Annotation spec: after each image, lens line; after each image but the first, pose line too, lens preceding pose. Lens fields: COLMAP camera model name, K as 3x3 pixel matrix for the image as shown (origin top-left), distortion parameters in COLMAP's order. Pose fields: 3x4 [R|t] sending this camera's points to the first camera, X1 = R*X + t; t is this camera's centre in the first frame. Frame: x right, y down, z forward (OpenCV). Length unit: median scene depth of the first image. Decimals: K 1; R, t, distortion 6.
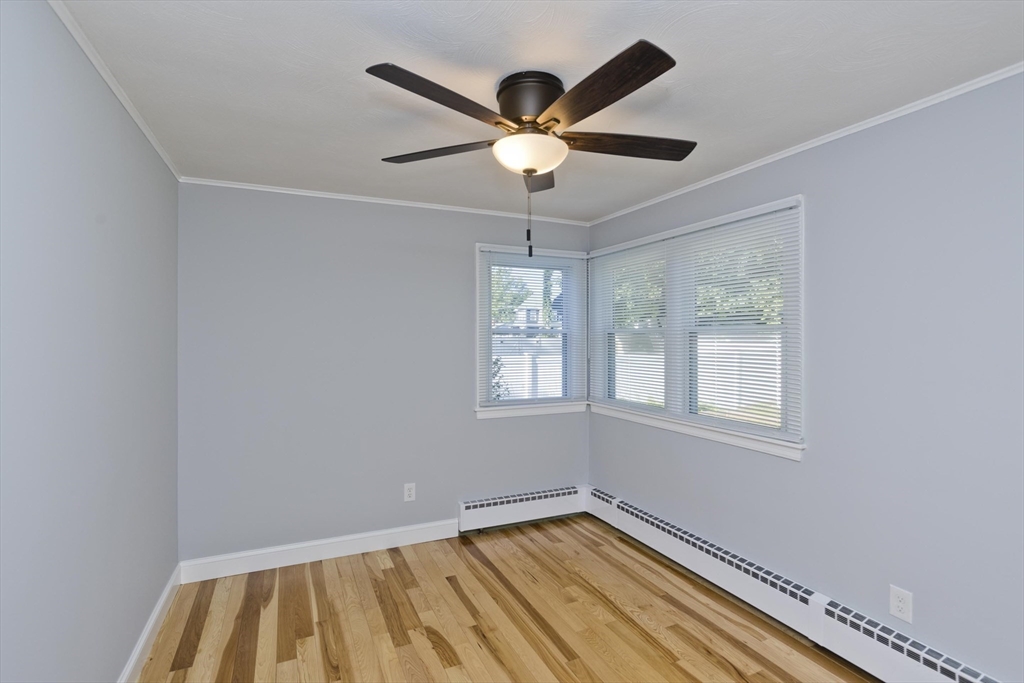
lens RADIAL K [[496.9, 0, 513.5], [0, 496.9, 339.2], [0, 0, 1]] dist [-0.044325, 0.028508]
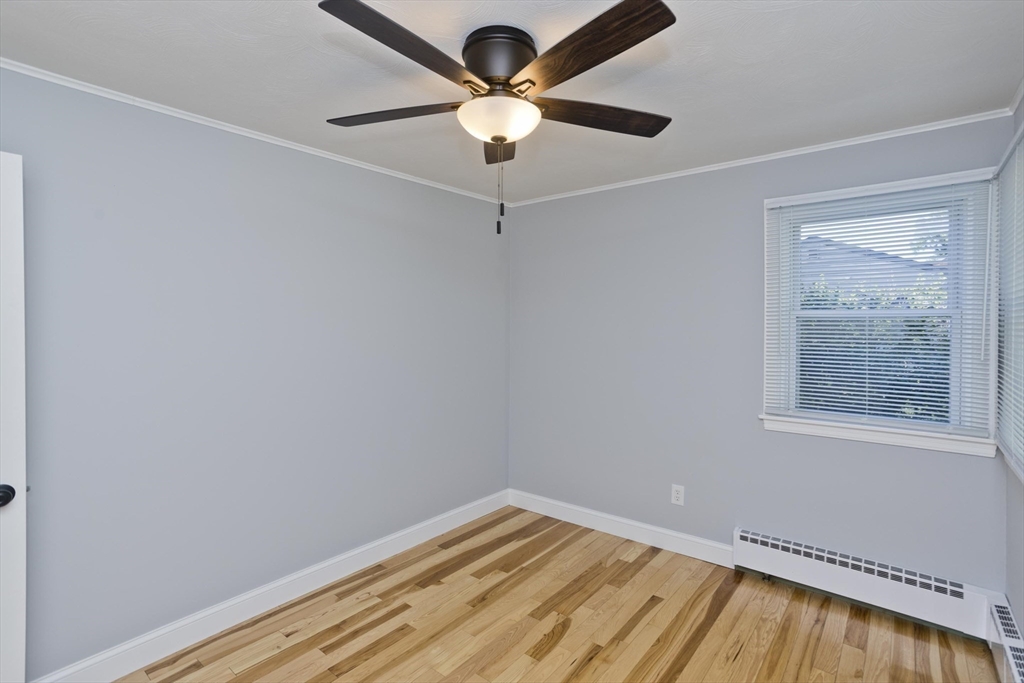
lens RADIAL K [[497.2, 0, 508.8], [0, 497.2, 331.6], [0, 0, 1]] dist [-0.048392, 0.027480]
pose [[0.435291, 0.014275, -0.900177, 0.513843], [-0.000909, 0.999881, 0.015416, -0.001528], [0.900289, -0.005892, 0.435252, 0.373883]]
